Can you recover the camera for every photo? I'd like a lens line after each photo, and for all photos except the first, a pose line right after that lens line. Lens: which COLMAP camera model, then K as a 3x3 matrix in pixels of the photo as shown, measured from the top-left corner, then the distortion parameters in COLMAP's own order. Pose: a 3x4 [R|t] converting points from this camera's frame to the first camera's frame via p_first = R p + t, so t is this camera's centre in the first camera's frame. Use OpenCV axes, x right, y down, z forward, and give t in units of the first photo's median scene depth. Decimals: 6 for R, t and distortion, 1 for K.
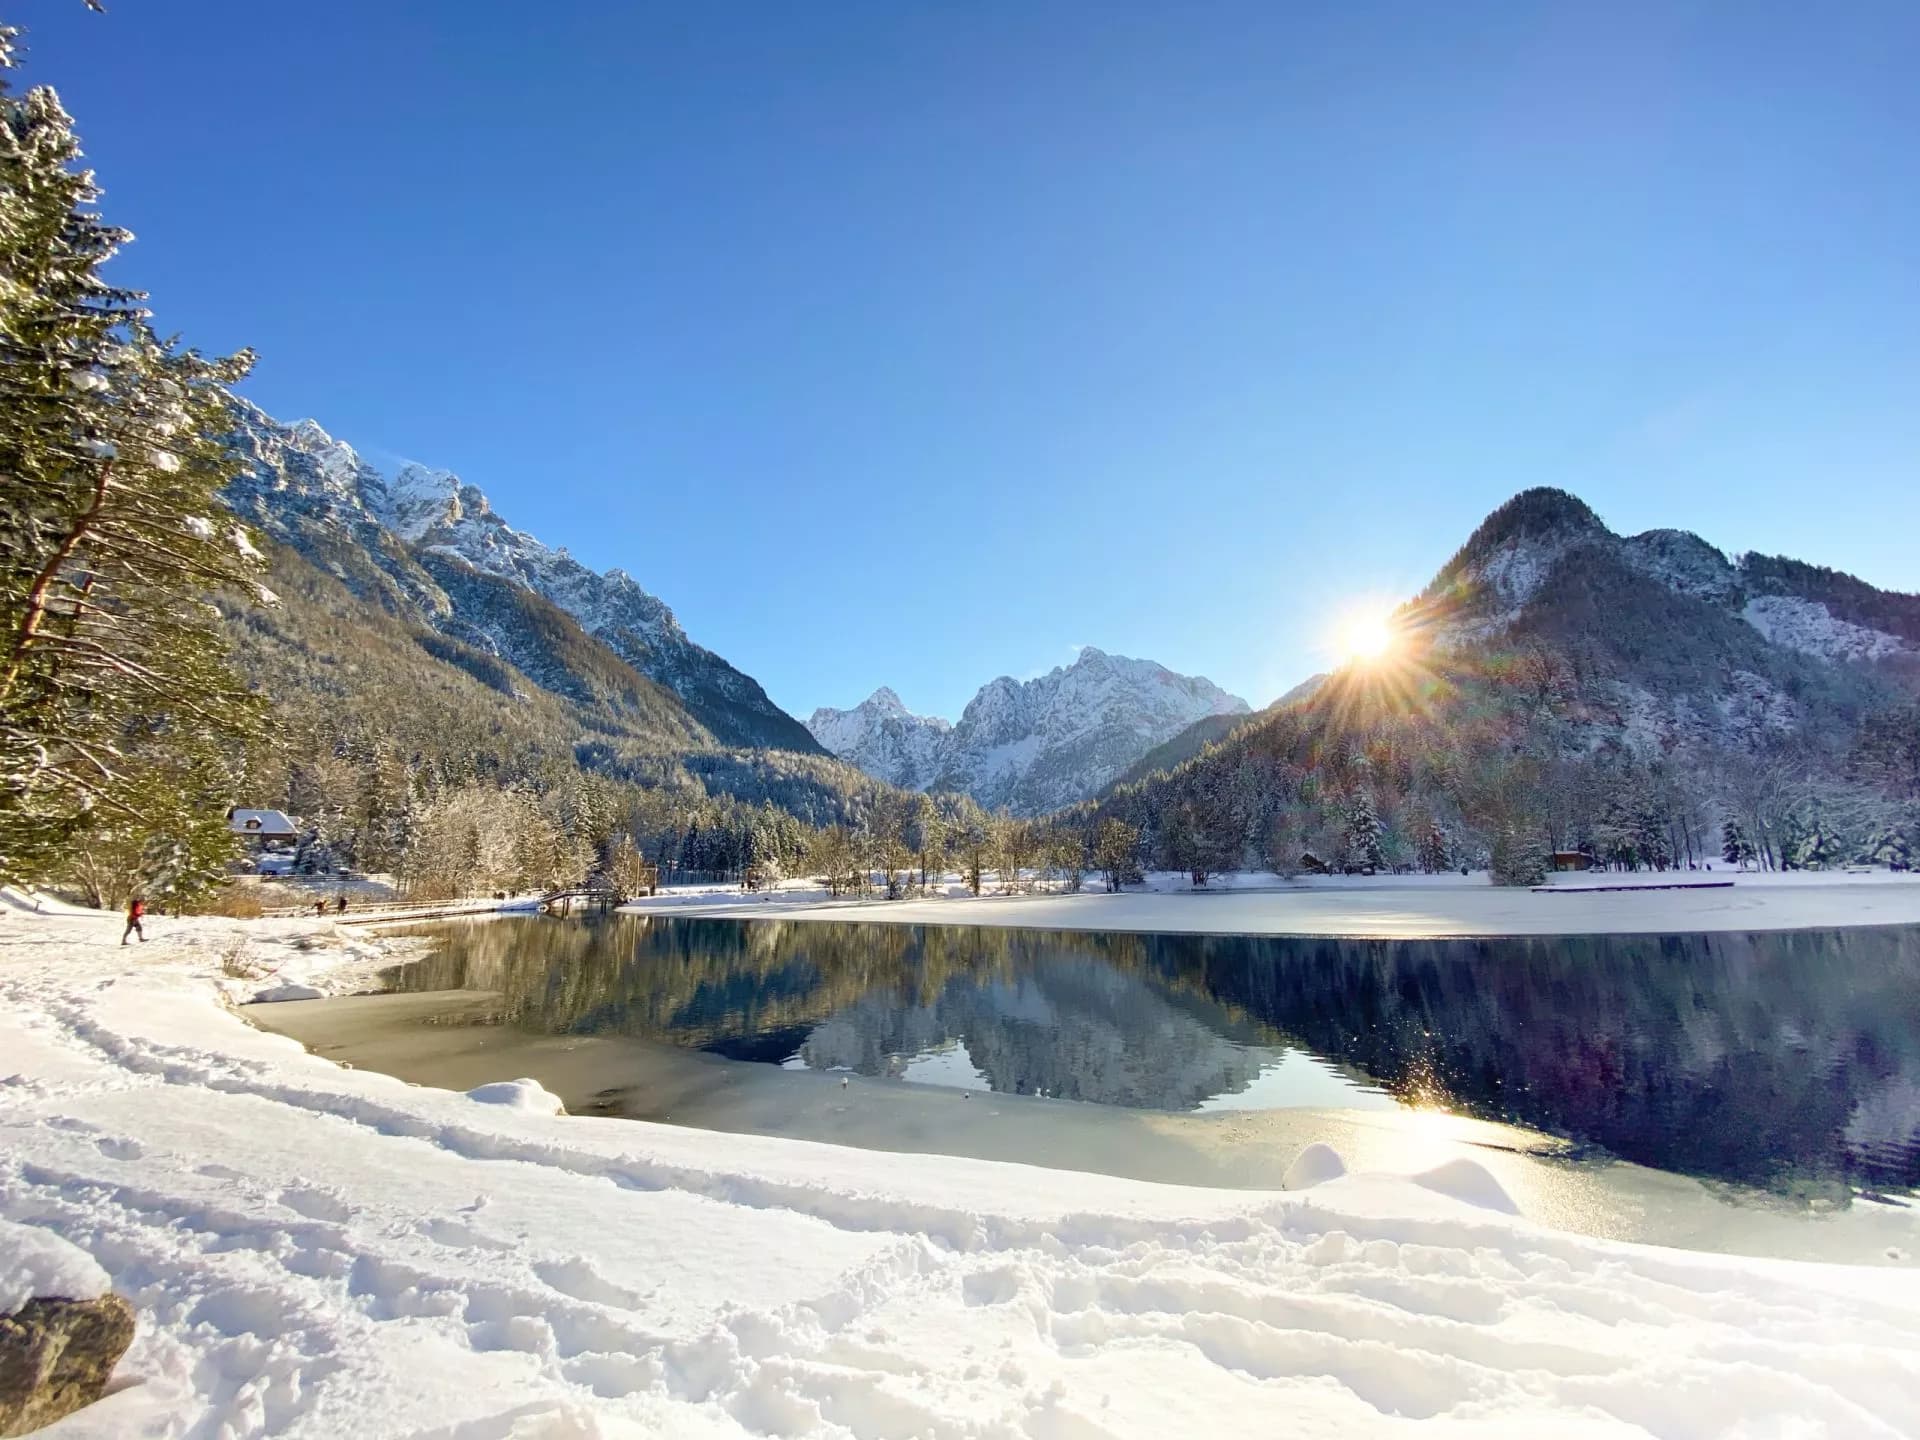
lens RADIAL K [[1600.4, 0, 953.9], [0, 1600.4, 720.0], [0, 0, 1]] dist [0.057439, 0.002732]
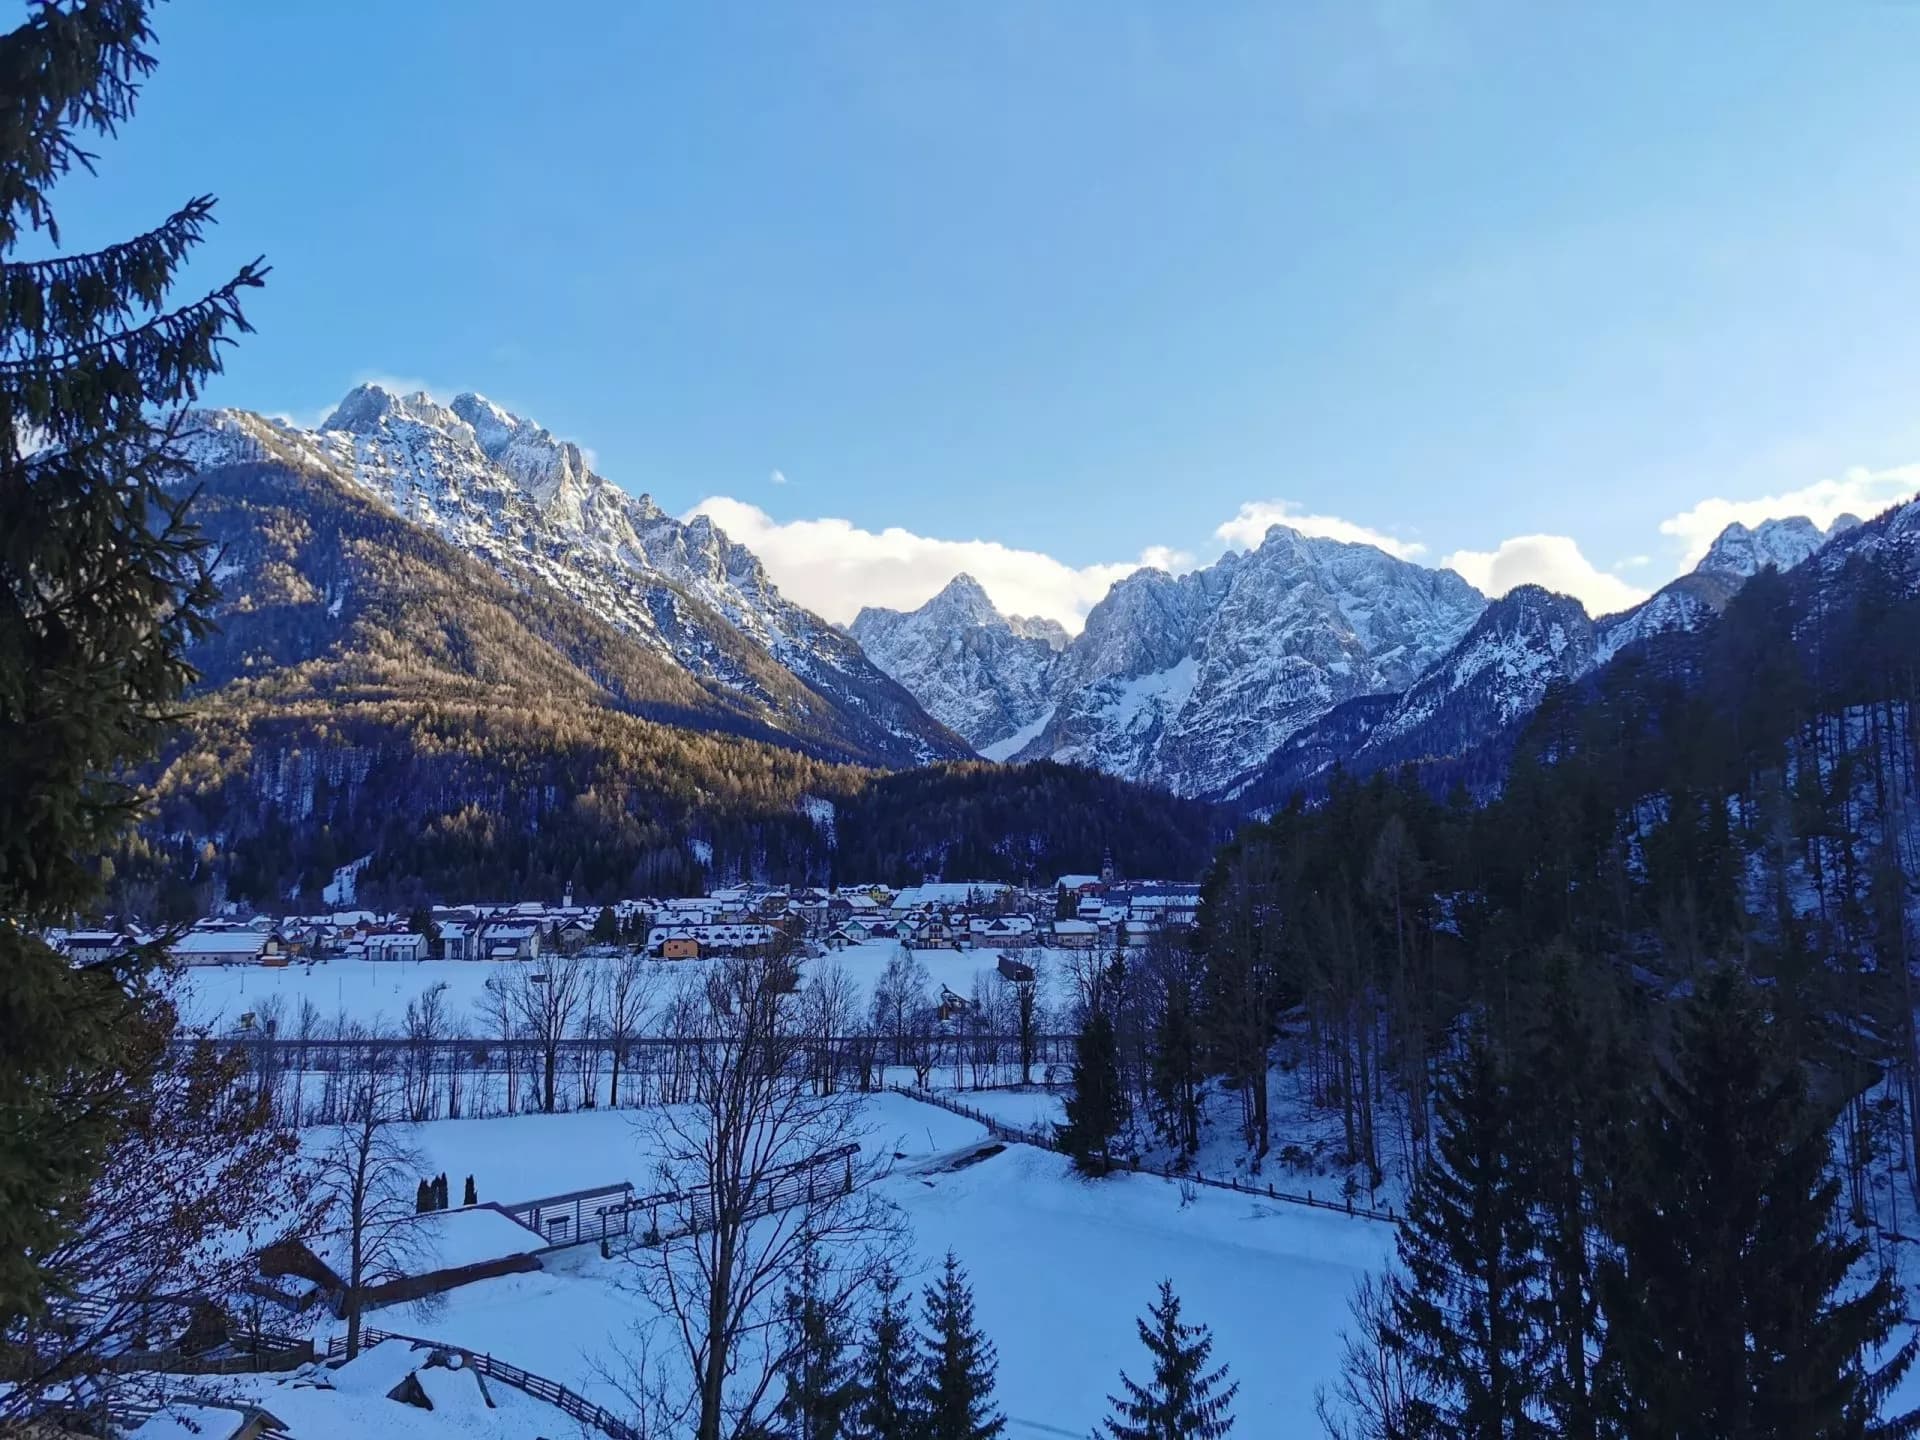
lens RADIAL K [[1600.4, 0, 961.1], [0, 1600.4, 723.7], [0, 0, 1]] dist [0.057439, 0.002732]
pose [[0.996749, 0.009074, -0.080059, 0.007748], [-0.007888, 0.999855, 0.015115, 0.027985], [0.080185, -0.014435, 0.996675, 0.322407]]
